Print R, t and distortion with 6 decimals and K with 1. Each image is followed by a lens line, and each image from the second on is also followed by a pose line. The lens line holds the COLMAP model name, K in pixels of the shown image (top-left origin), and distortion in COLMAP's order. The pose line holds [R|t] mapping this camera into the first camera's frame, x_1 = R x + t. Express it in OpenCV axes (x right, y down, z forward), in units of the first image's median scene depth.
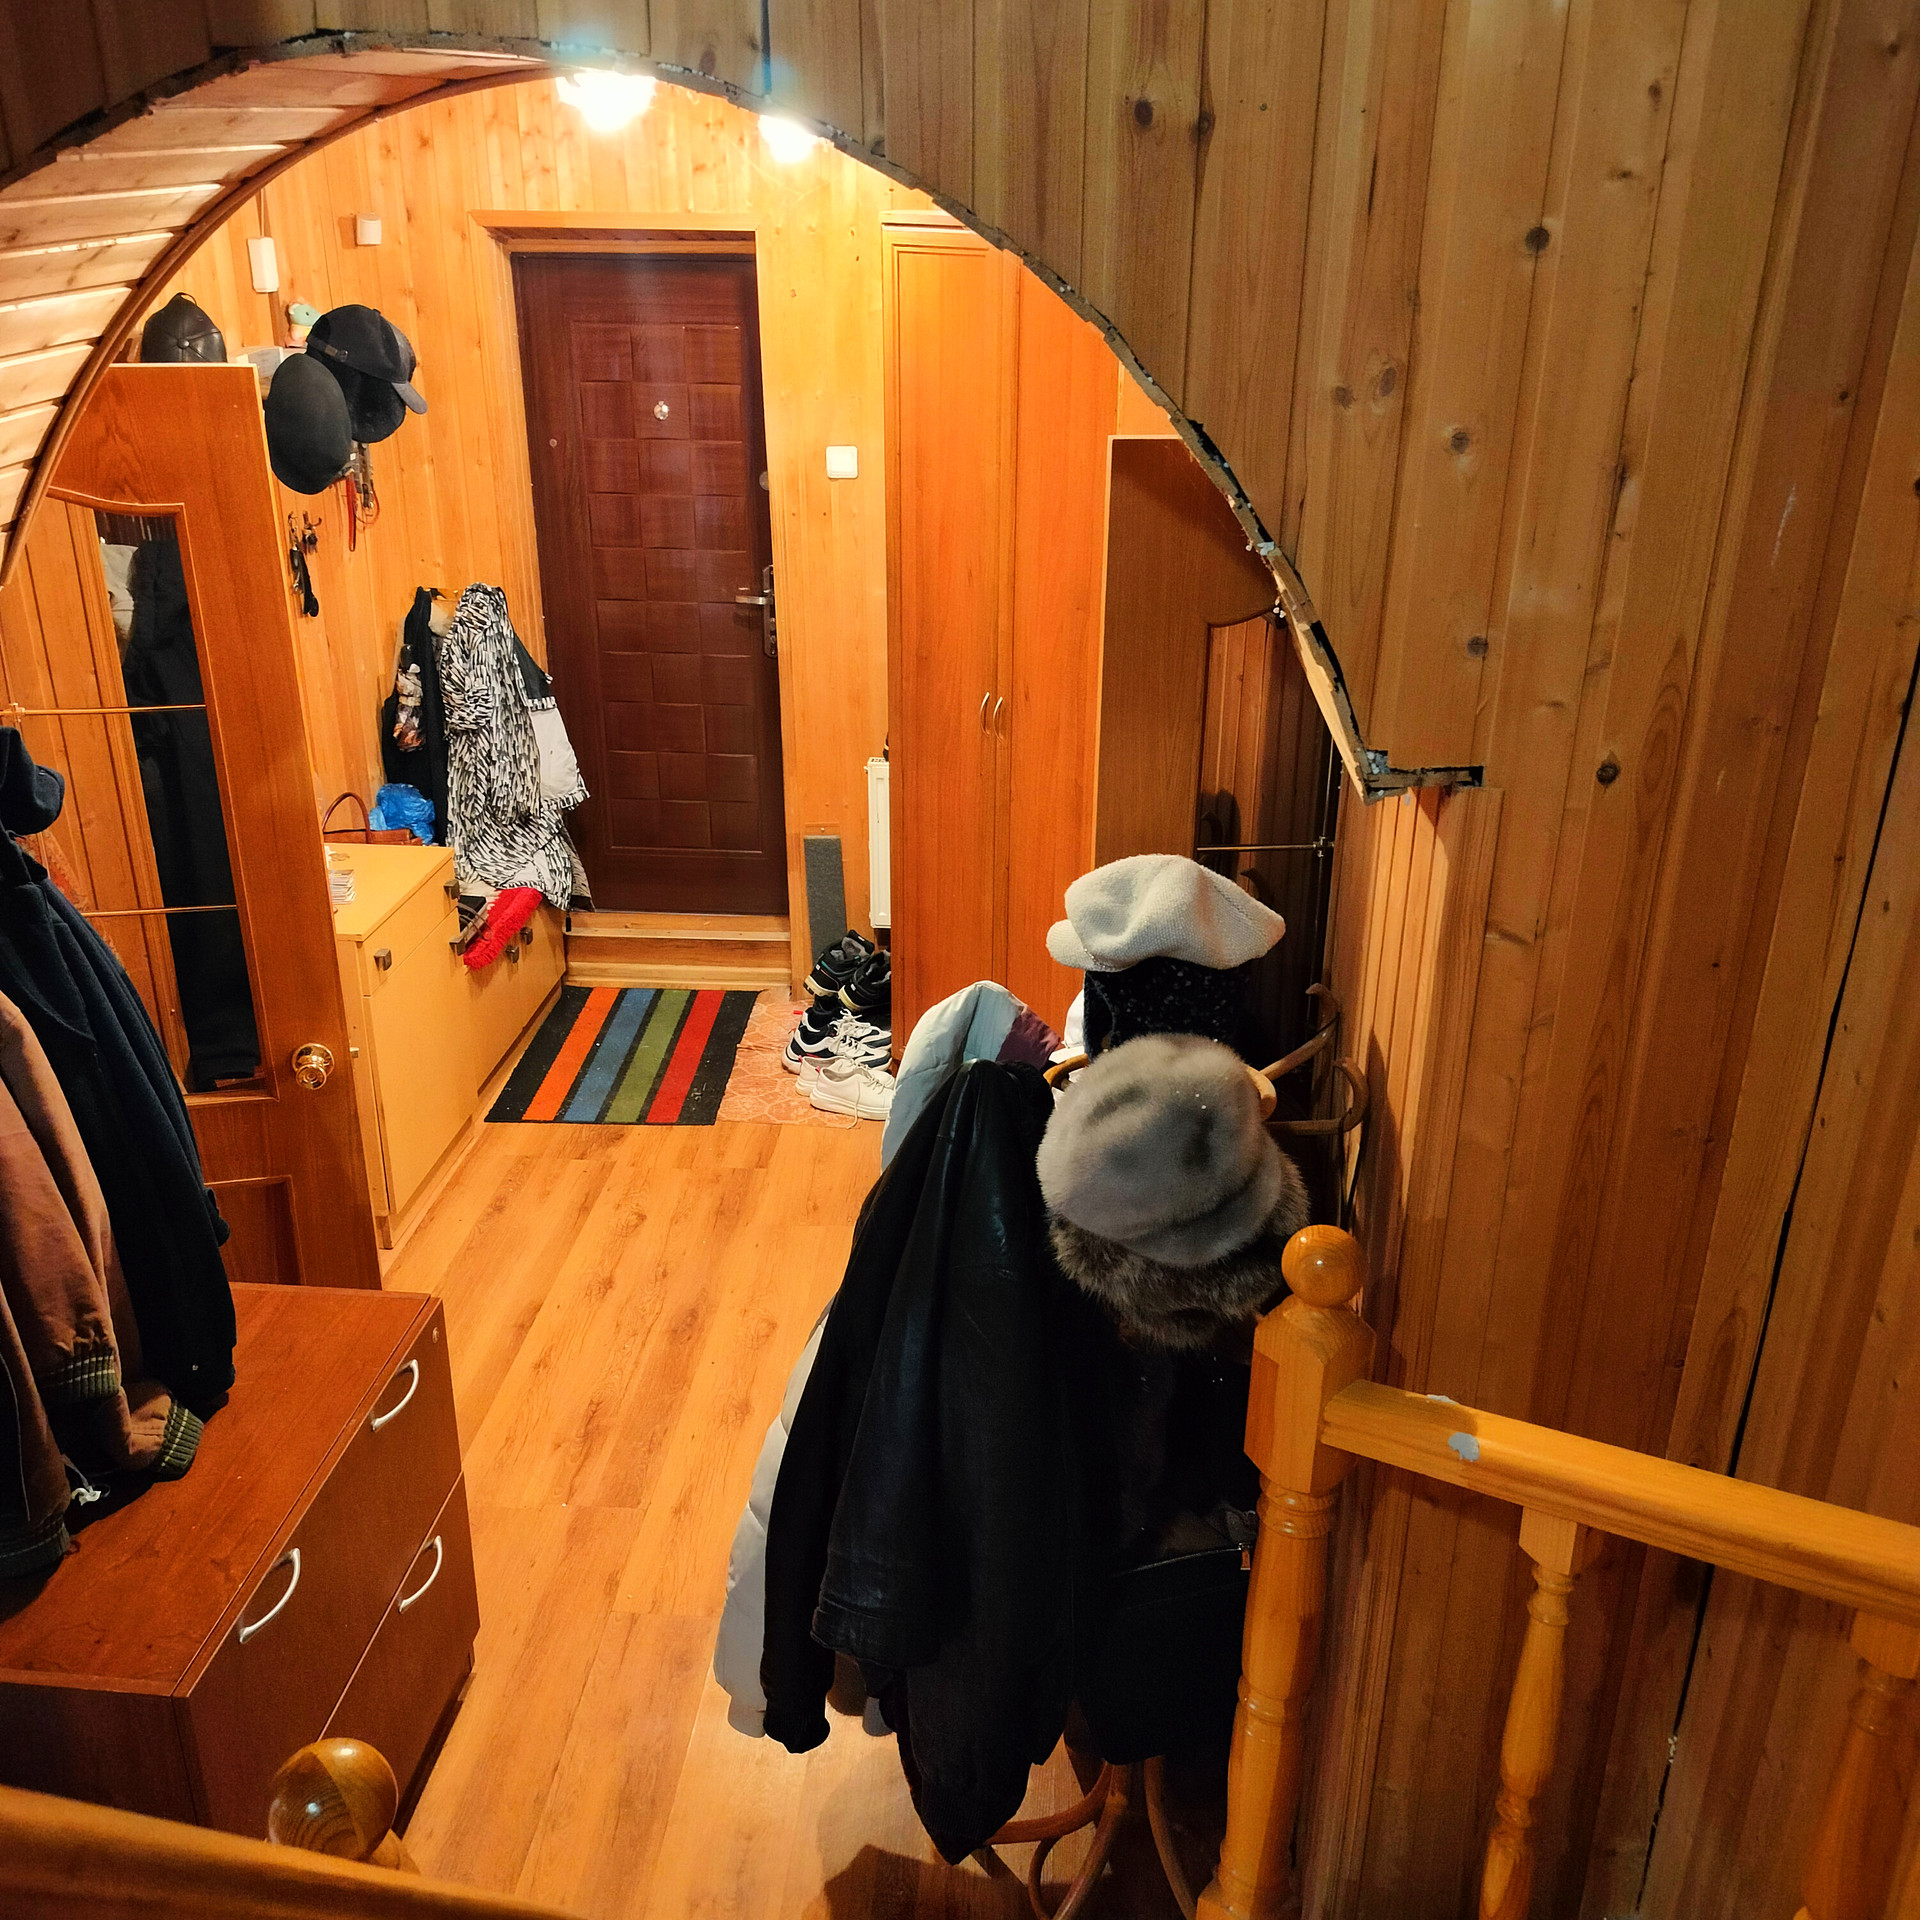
lens RADIAL K [[1777.8, 0, 960.0], [0, 1777.8, 960.0], [0, 0, 1]] dist [0.166183, -0.368515]
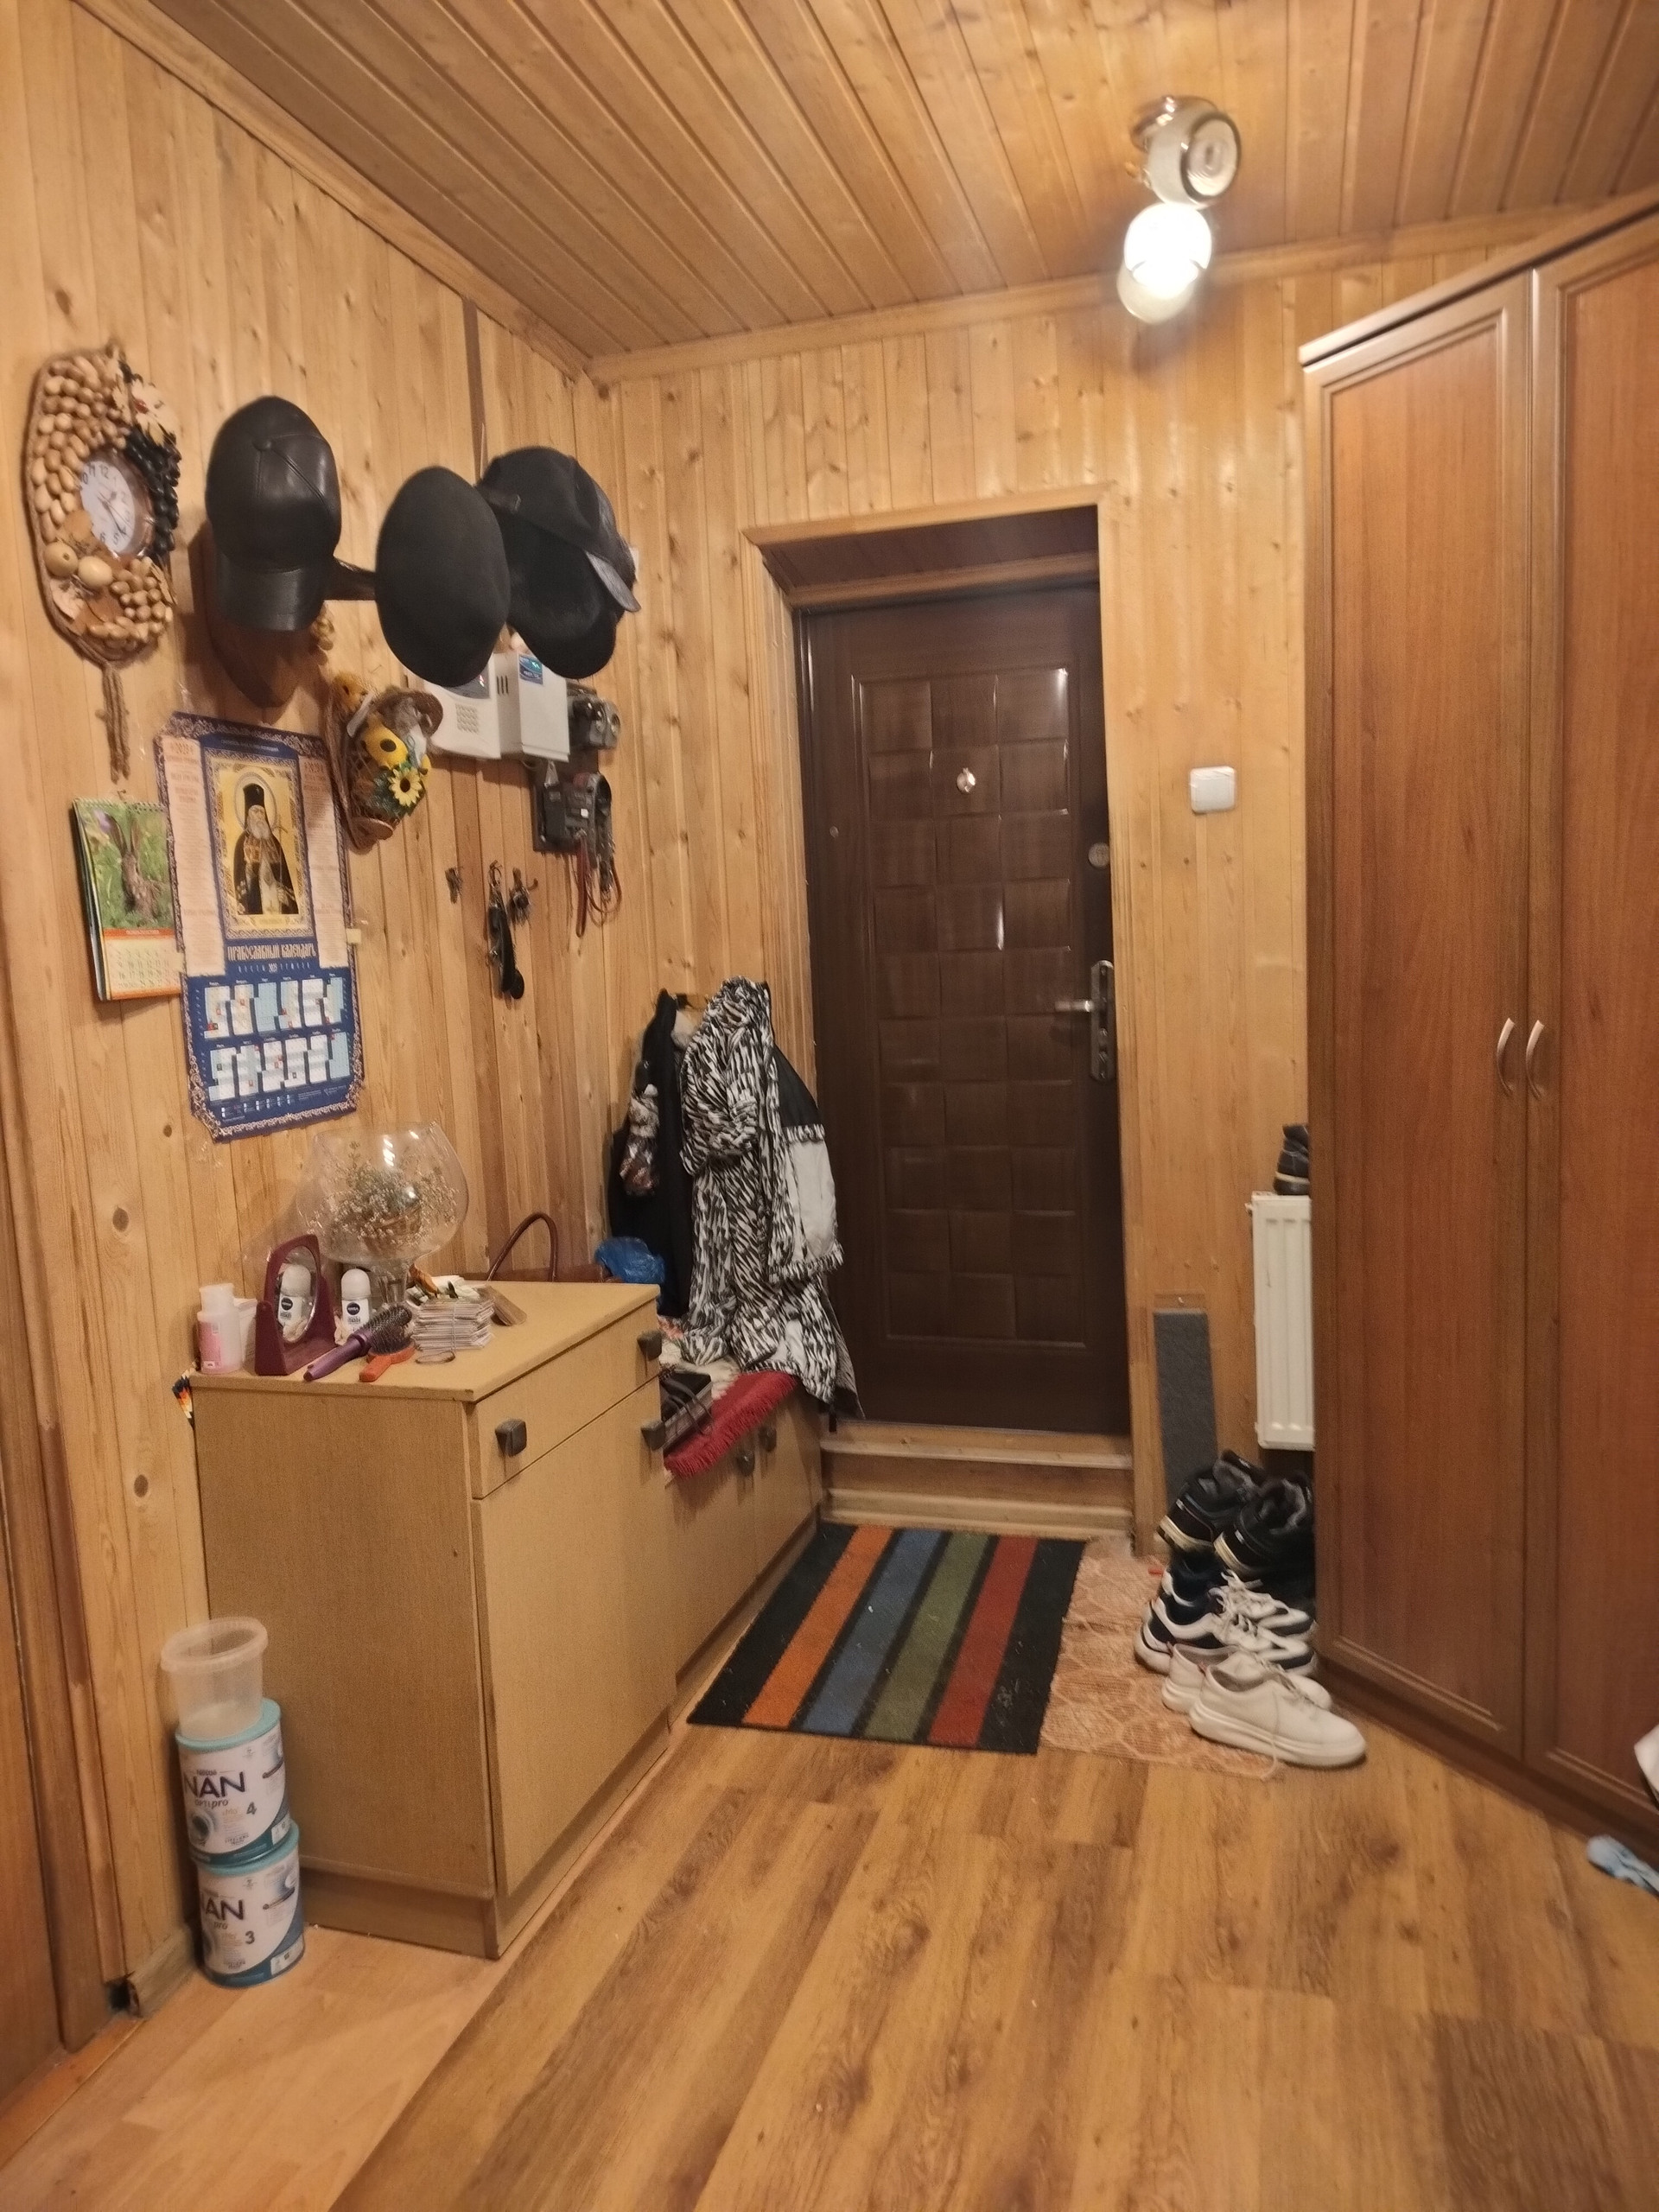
lens RADIAL K [[1543.9, 0, 829.5], [0, 1543.9, 1106.0], [0, 0, 1]] dist [0.109763, -0.171886]
pose [[0.972843, -0.025654, -0.230039, -0.073596], [-0.037090, 0.963719, -0.264328, 0.021032], [0.228474, 0.265682, 0.936596, 0.398535]]
